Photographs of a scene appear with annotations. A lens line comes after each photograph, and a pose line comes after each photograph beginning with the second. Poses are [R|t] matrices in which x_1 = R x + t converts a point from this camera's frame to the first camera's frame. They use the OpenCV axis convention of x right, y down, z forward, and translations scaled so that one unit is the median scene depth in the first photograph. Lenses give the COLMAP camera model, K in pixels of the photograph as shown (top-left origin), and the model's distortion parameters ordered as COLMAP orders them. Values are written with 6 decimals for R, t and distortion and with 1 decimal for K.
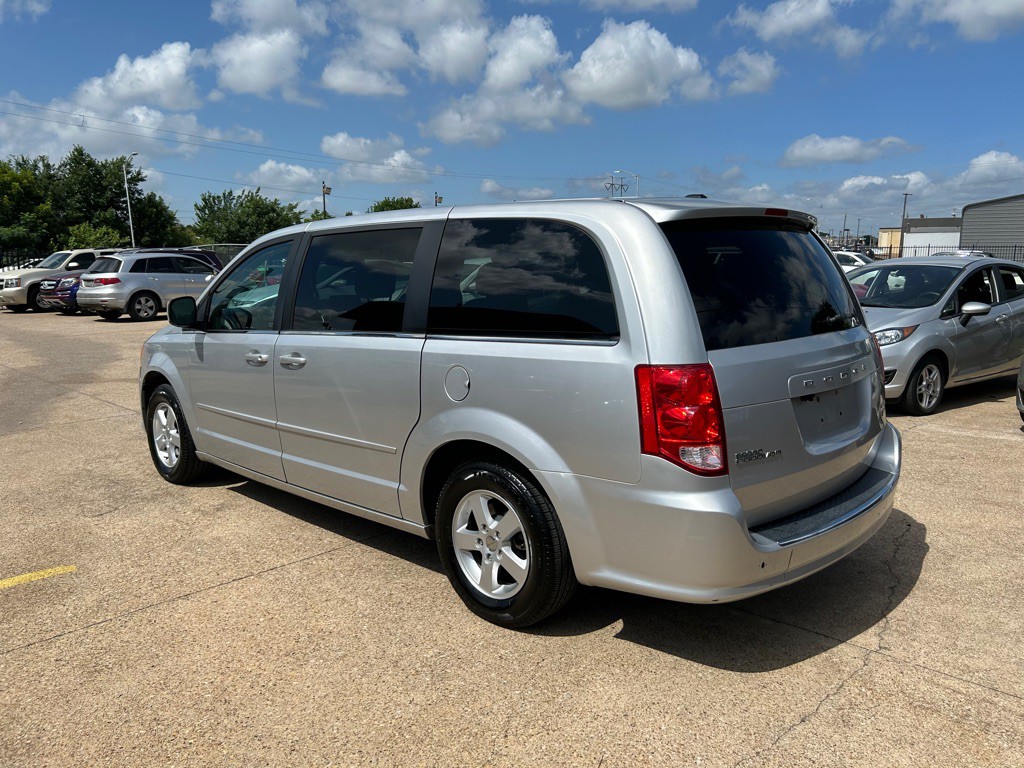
lens RADIAL K [[771.8, 0, 512.1], [0, 771.8, 369.9], [0, 0, 1]] dist [0.052658, -0.067530]
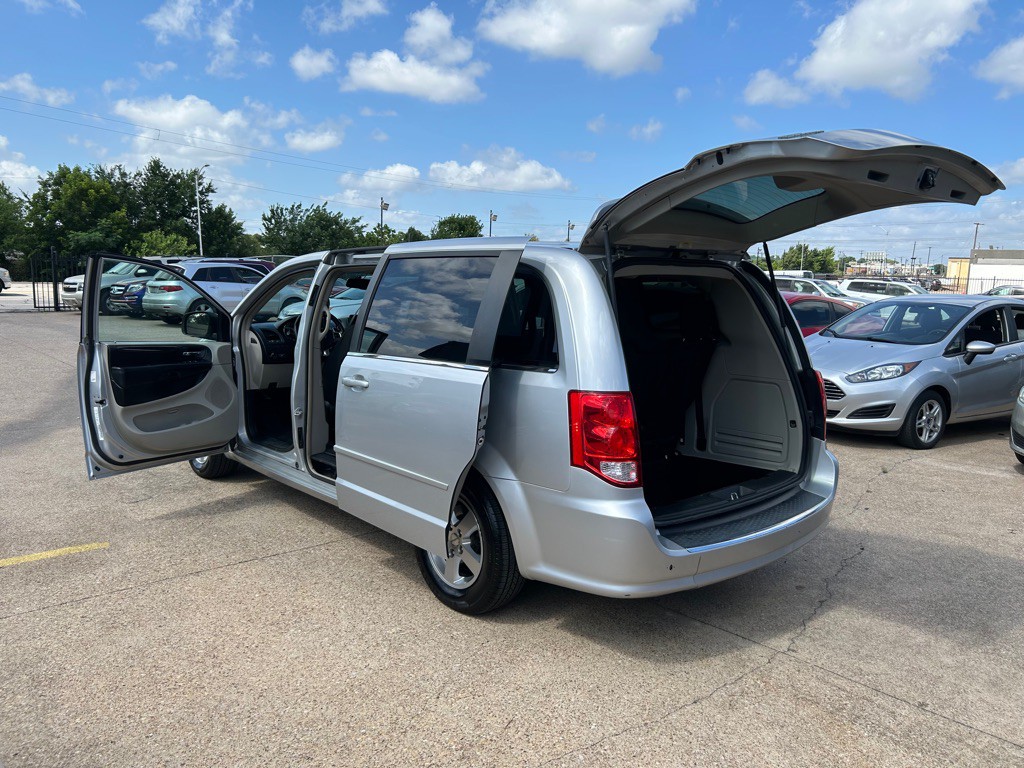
lens RADIAL K [[761.5, 0, 510.0], [0, 761.5, 380.3], [0, 0, 1]] dist [0.045832, -0.061114]
pose [[0.997257, 0.040637, -0.061869, 0.105382], [-0.041157, 0.999127, -0.007154, -0.006769], [0.061524, 0.009681, 0.998059, -0.114045]]
